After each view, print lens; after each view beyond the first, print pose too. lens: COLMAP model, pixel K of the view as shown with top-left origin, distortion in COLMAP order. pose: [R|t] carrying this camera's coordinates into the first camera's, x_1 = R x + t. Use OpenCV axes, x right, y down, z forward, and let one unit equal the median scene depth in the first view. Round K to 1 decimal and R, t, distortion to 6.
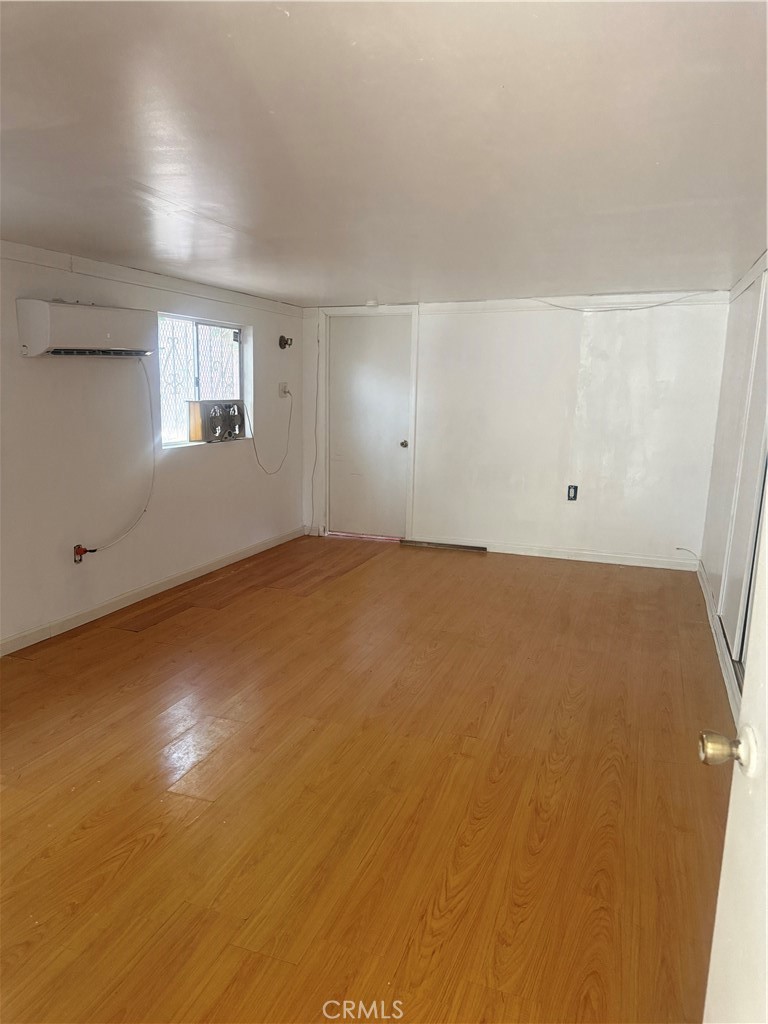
lens RADIAL K [[719.1, 0, 388.7], [0, 719.1, 515.9], [0, 0, 1]] dist [0.026288, -0.013620]
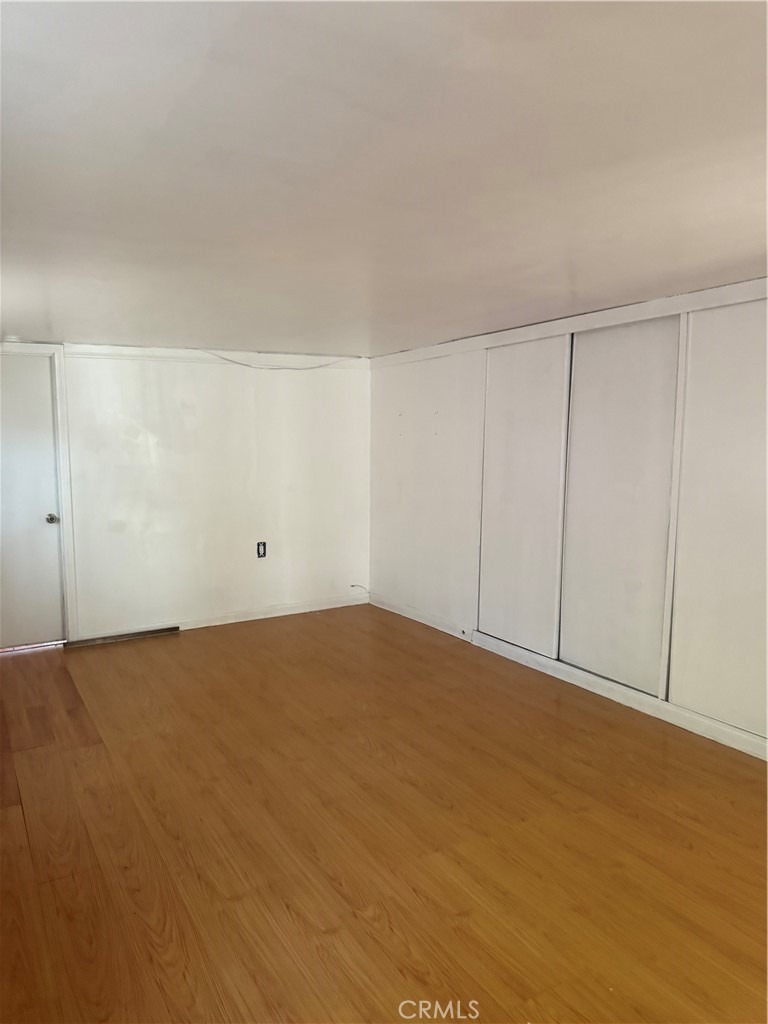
lens RADIAL K [[719.1, 0, 388.6], [0, 719.1, 506.2], [0, 0, 1]] dist [0.026288, -0.013620]
pose [[0.623449, -0.094431, 0.776140, -0.395256], [0.153839, 0.988090, -0.003356, -0.061569], [-0.766580, 0.121493, 0.630551, 0.251170]]
